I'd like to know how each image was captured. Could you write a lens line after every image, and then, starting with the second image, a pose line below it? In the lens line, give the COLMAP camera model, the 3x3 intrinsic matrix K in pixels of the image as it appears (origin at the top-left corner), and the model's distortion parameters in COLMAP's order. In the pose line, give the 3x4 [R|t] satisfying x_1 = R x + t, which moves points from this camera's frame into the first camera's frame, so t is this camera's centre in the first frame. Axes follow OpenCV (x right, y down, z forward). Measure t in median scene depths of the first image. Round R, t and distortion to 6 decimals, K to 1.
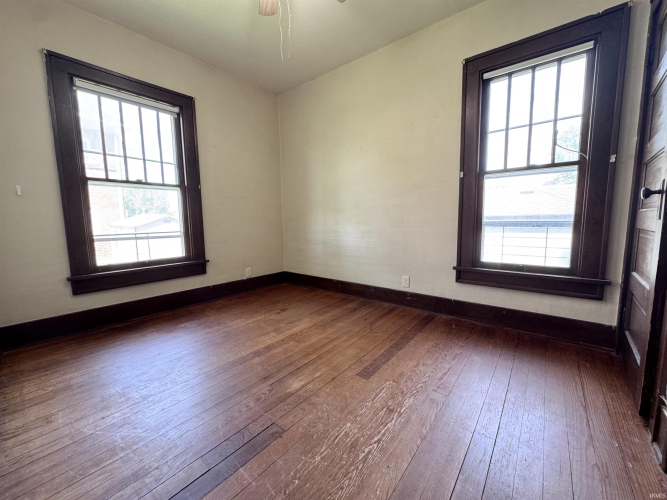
lens RADIAL K [[265.6, 0, 332.8], [0, 265.6, 250.7], [0, 0, 1]] dist [-0.002571, 0.000104]
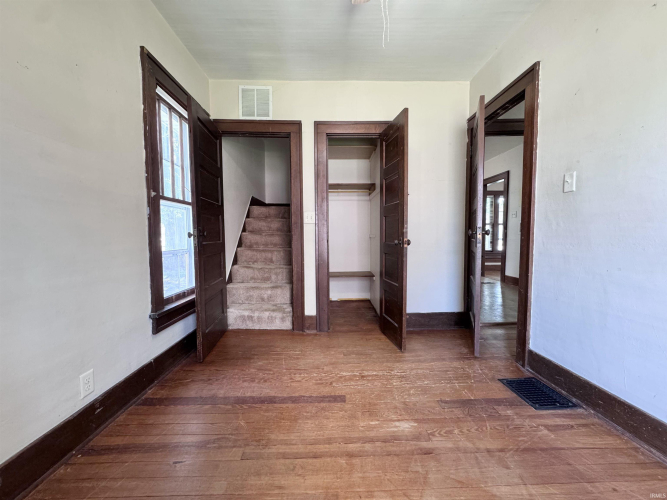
lens RADIAL K [[265.6, 0, 333.6], [0, 265.6, 247.3], [0, 0, 1]] dist [-0.002571, 0.000104]
pose [[-0.634531, -0.032605, 0.772209, -0.617049], [0.106349, 0.985923, 0.129016, -0.241658], [-0.765545, 0.163989, -0.622132, 1.500789]]
